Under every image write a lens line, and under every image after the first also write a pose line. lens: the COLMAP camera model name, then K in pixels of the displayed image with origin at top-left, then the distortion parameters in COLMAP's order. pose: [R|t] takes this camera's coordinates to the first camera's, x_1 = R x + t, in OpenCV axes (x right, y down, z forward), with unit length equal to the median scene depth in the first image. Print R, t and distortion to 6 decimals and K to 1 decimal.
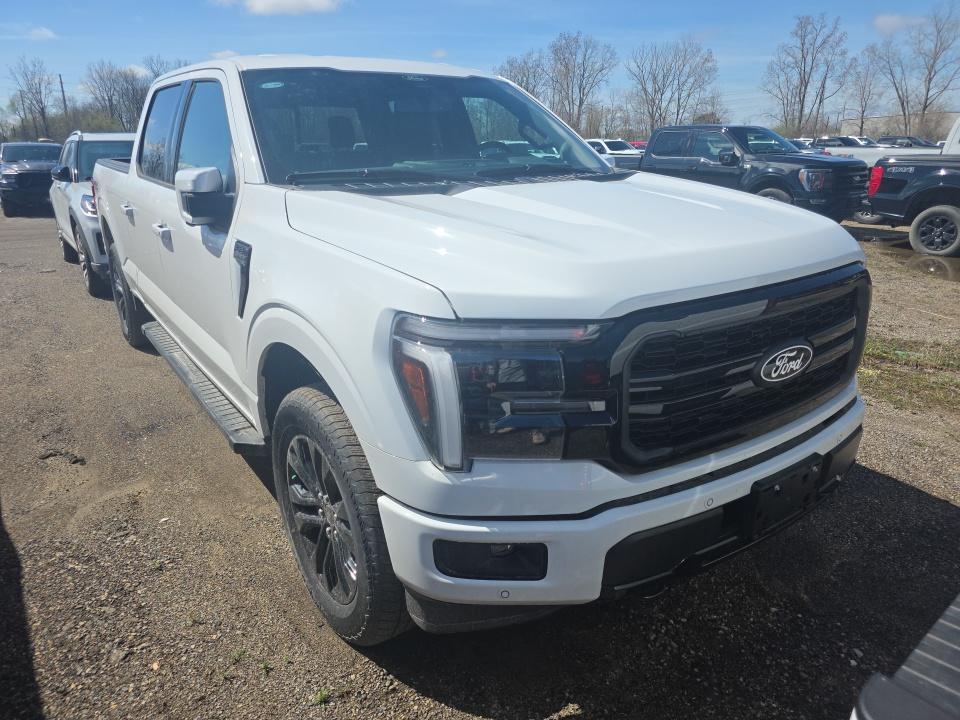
lens RADIAL K [[551.6, 0, 480.0], [0, 551.6, 360.0], [0, 0, 1]] dist [0.039836, -0.026463]
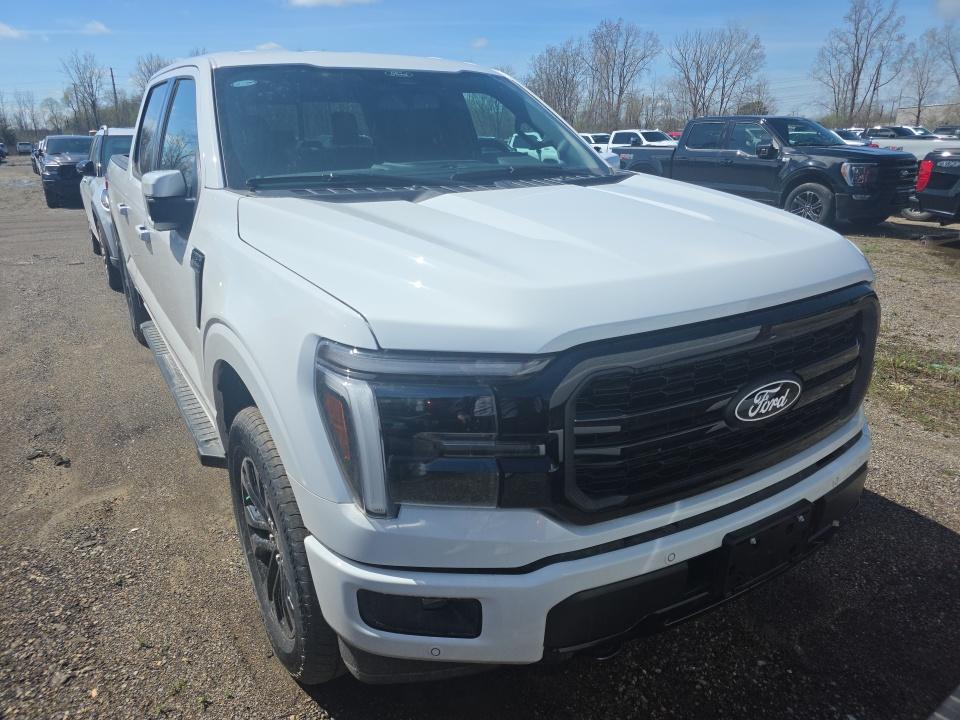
lens RADIAL K [[551.6, 0, 480.0], [0, 551.6, 360.0], [0, 0, 1]] dist [0.039836, -0.026463]
pose [[0.998081, 0.021242, -0.058173, 0.111034], [-0.020408, 0.999681, 0.014893, -0.047447], [0.058470, -0.013677, 0.998195, 0.073287]]
